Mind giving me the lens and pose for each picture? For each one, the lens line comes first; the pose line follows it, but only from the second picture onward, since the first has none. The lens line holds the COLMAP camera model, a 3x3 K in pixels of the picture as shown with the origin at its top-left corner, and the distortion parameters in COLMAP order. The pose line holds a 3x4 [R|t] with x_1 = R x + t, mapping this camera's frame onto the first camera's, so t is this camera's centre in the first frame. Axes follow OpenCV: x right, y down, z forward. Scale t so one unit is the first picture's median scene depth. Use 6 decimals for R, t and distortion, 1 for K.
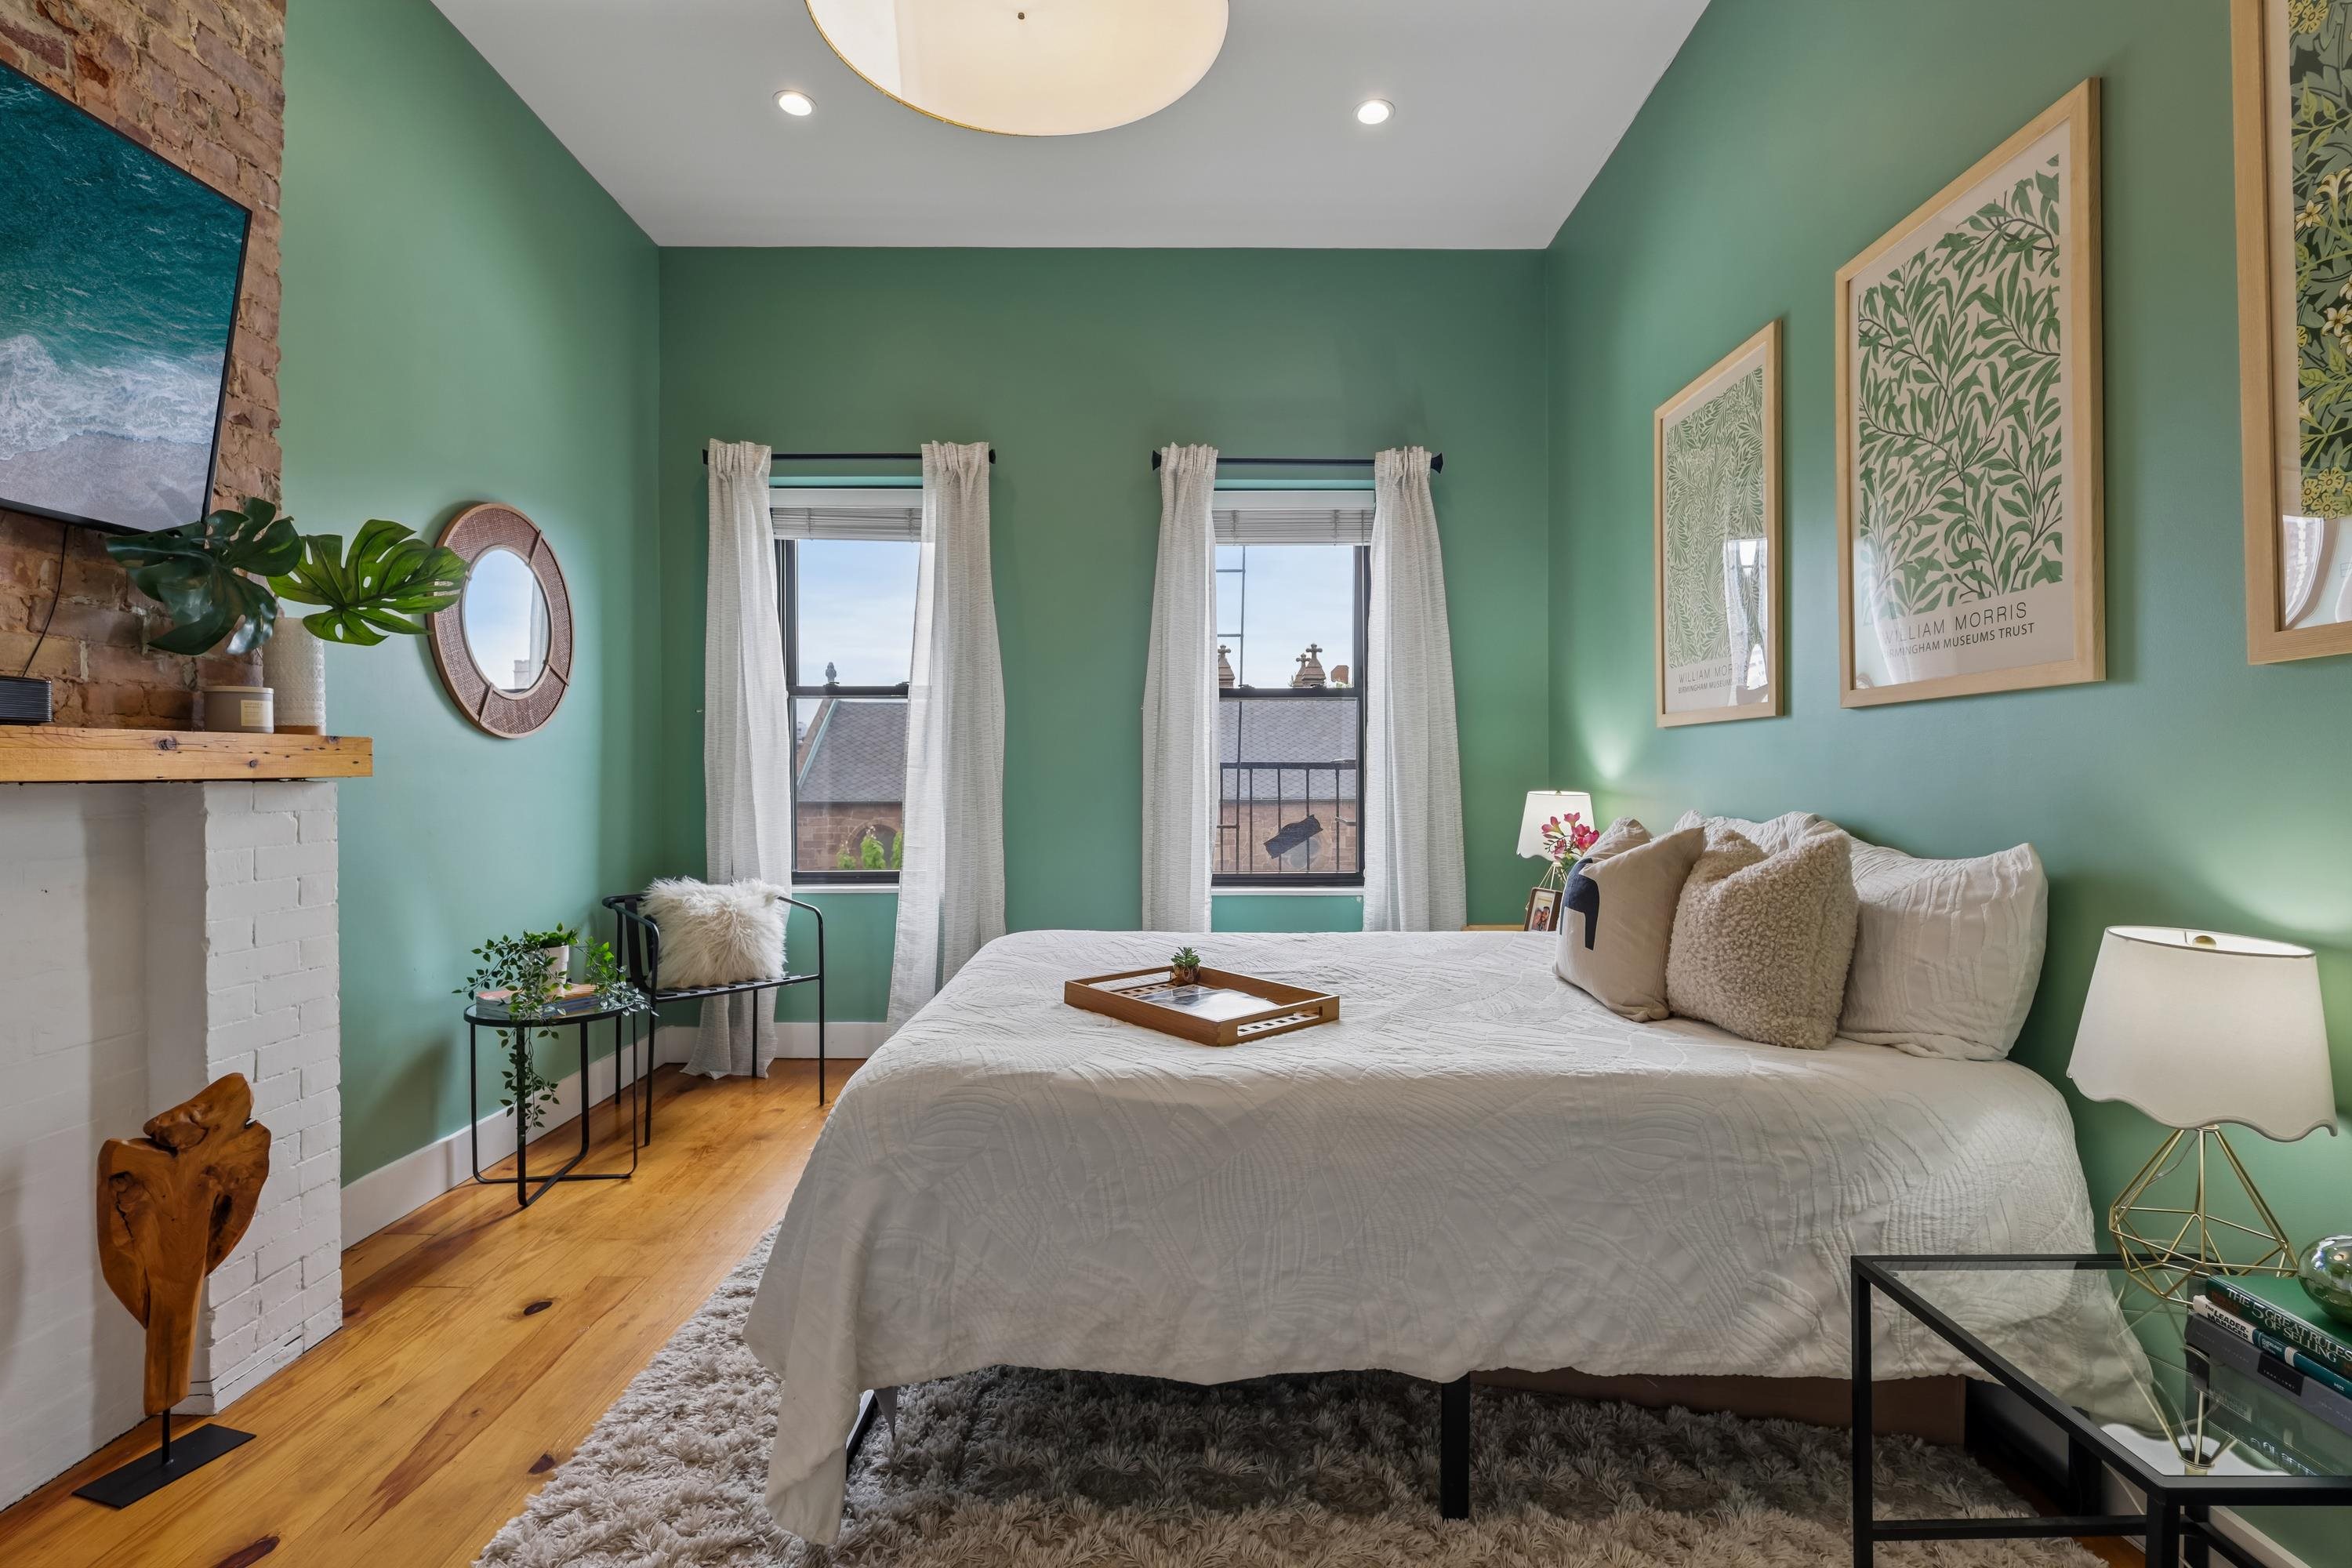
lens RADIAL K [[1089.0, 0, 1171.9], [0, 1089.0, 781.3], [0, 0, 1]] dist [-0.002765, 0.001480]
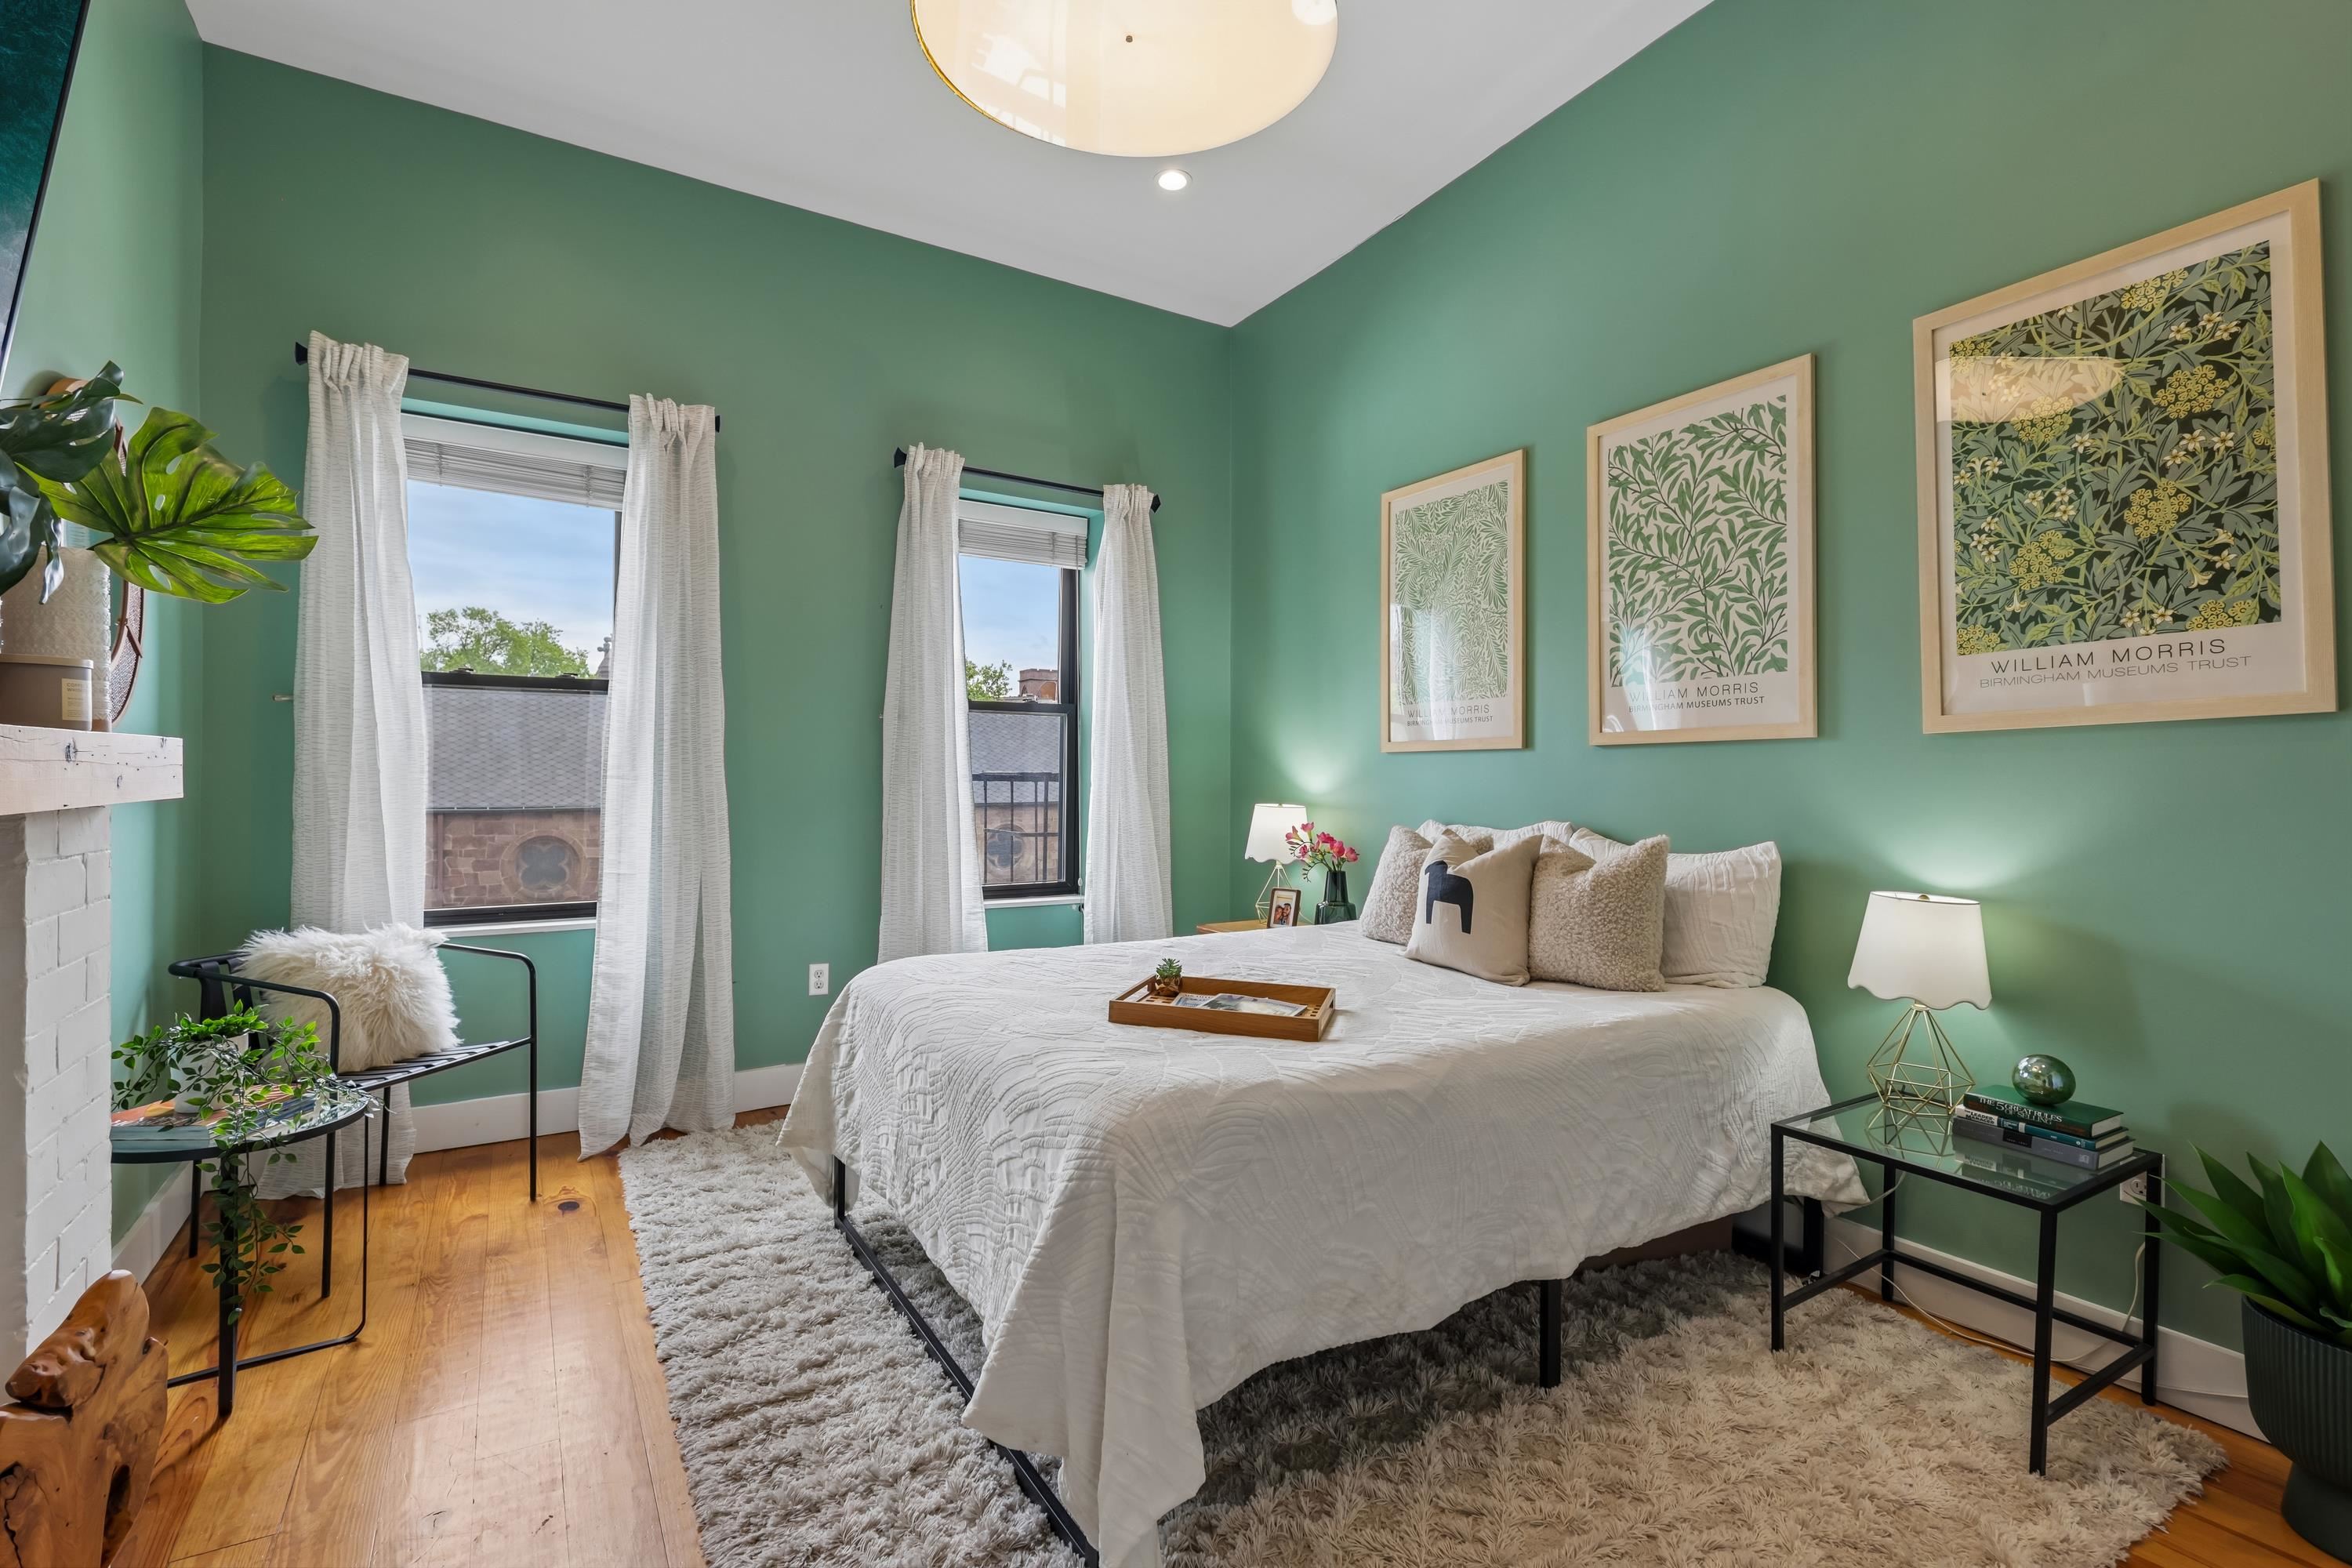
lens RADIAL K [[1088.7, 0, 1176.0], [0, 1088.7, 784.0], [0, 0, 1]] dist [-0.001340, 0.001197]
pose [[0.847928, 0.004680, 0.530090, -0.678063], [-0.003289, 0.999988, -0.003567, -0.014505], [-0.530101, 0.001281, 0.847934, 0.137502]]
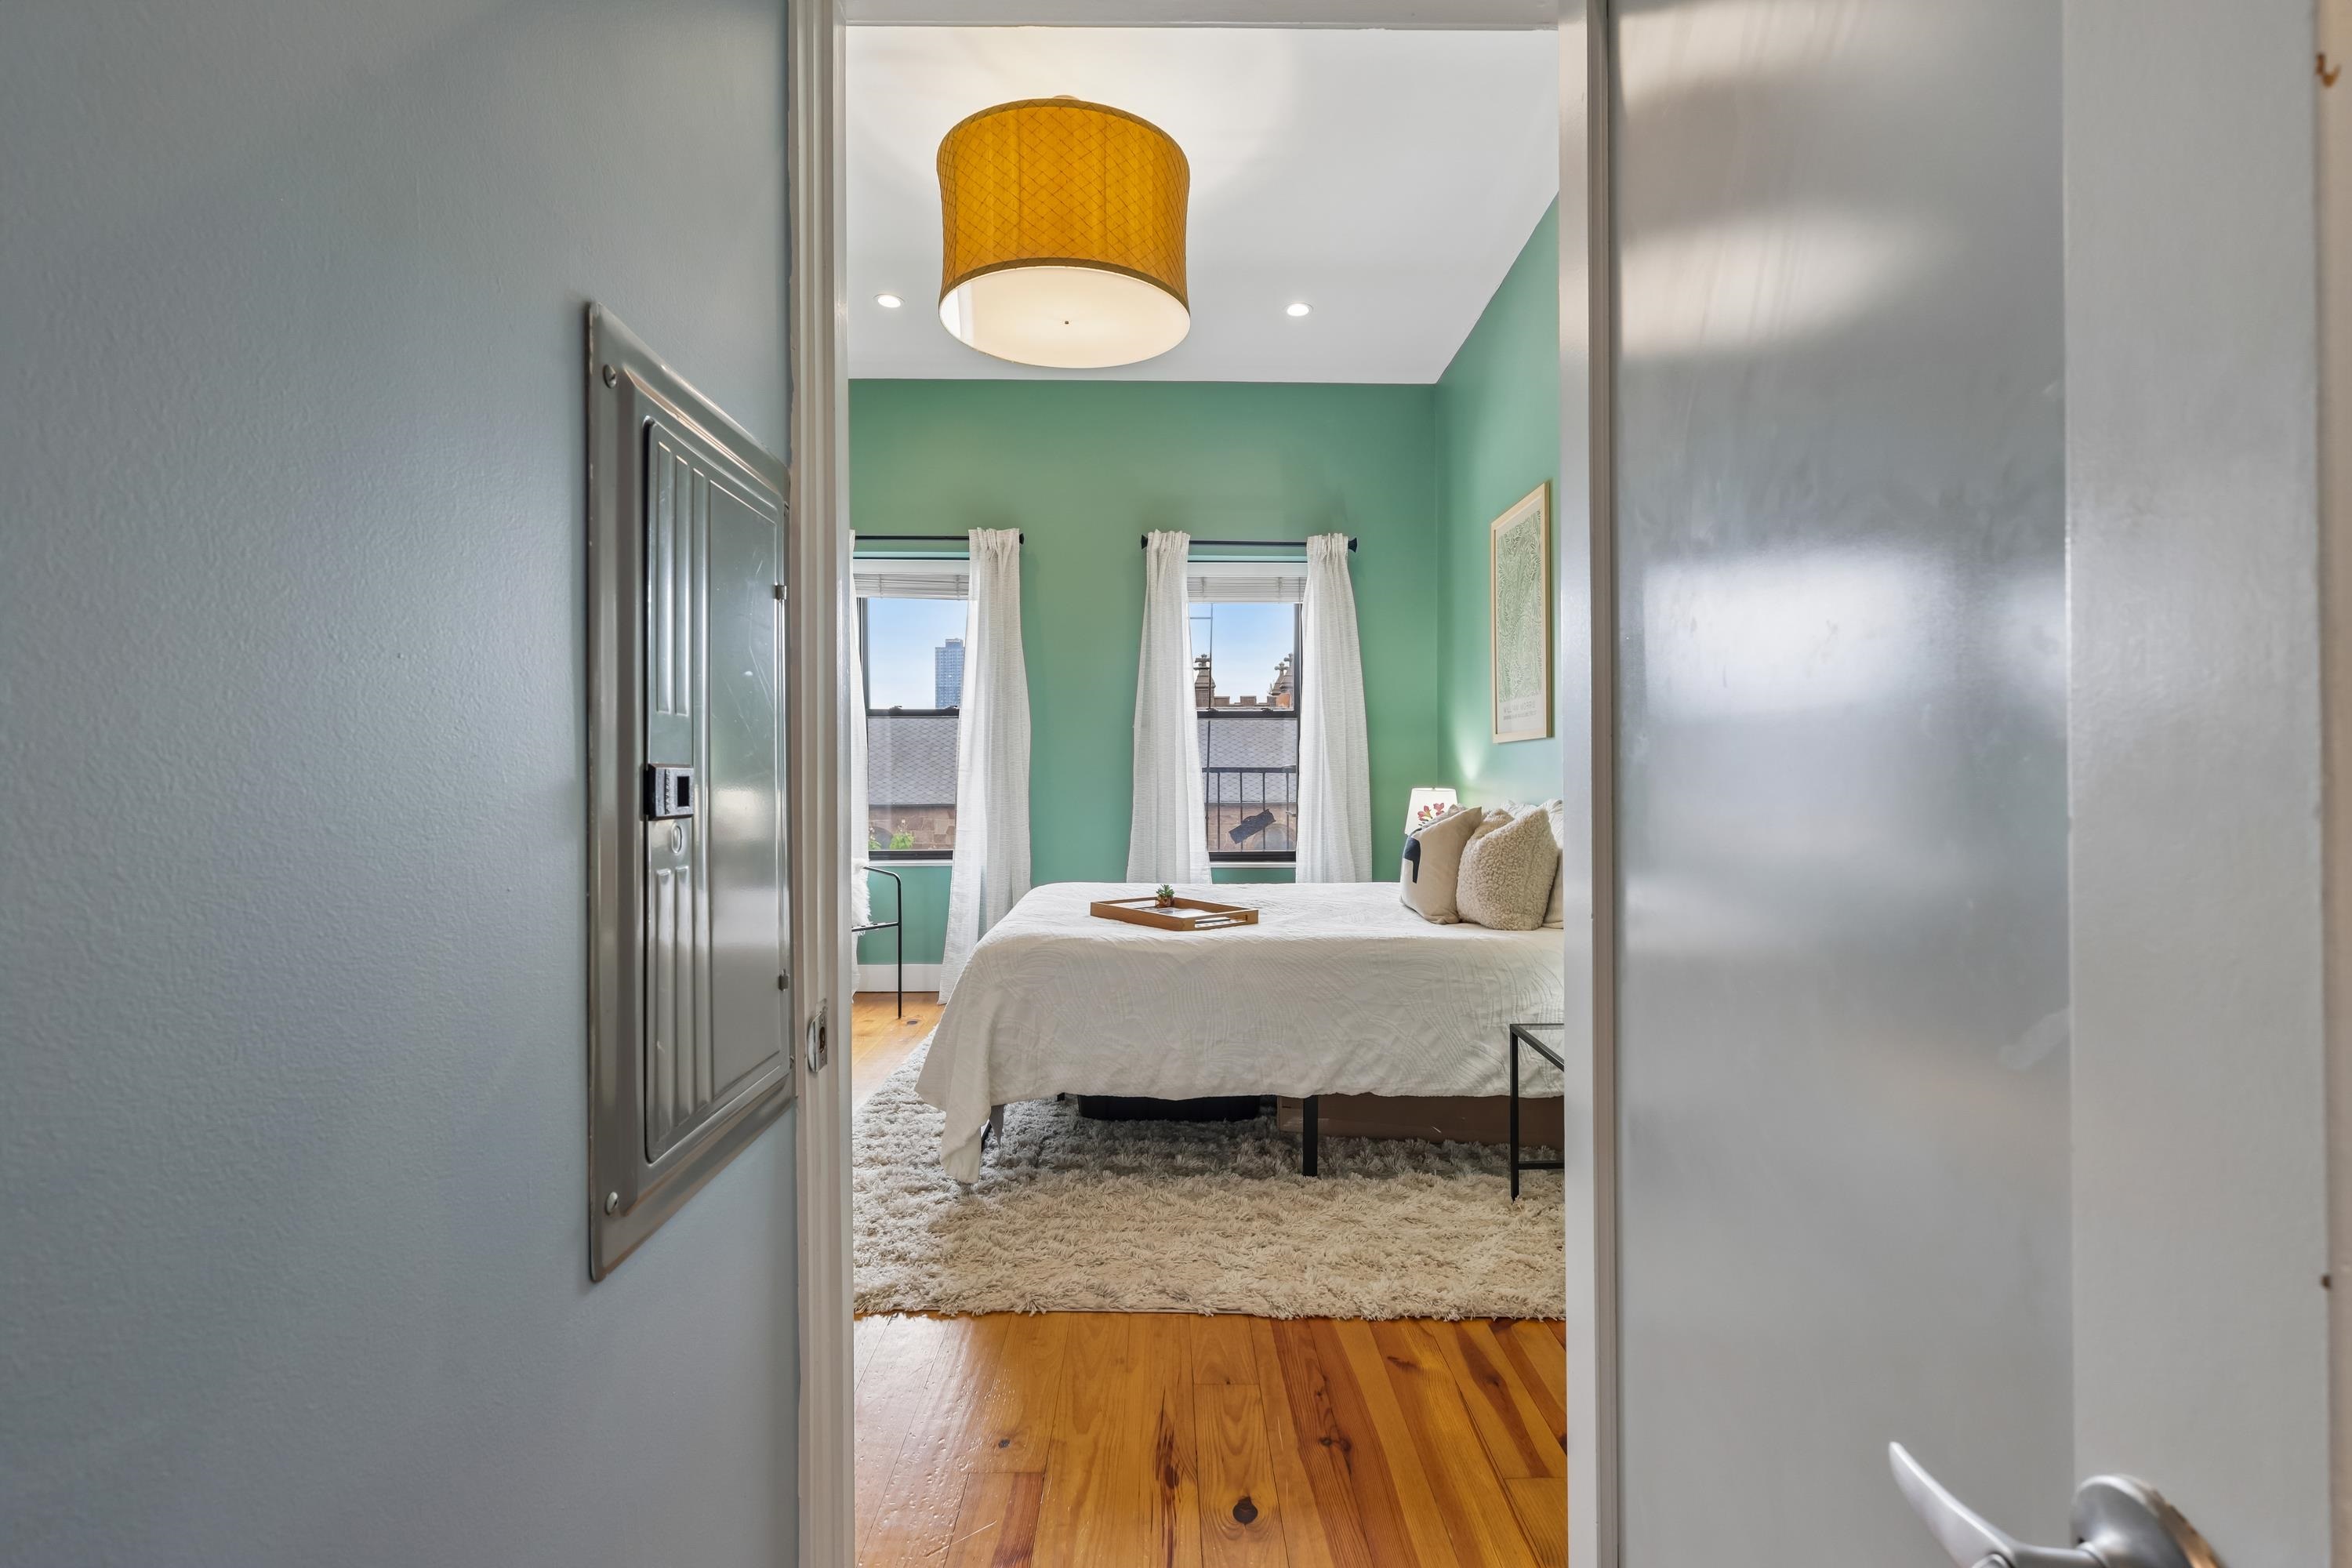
lens RADIAL K [[1089.0, 0, 1171.9], [0, 1089.0, 781.3], [0, 0, 1]] dist [-0.002765, 0.001480]
pose [[0.999874, 0.000213, 0.015885, -0.003318], [-0.000142, 0.999990, -0.004447, 0.012409], [-0.015886, 0.004444, 0.999864, -0.732100]]
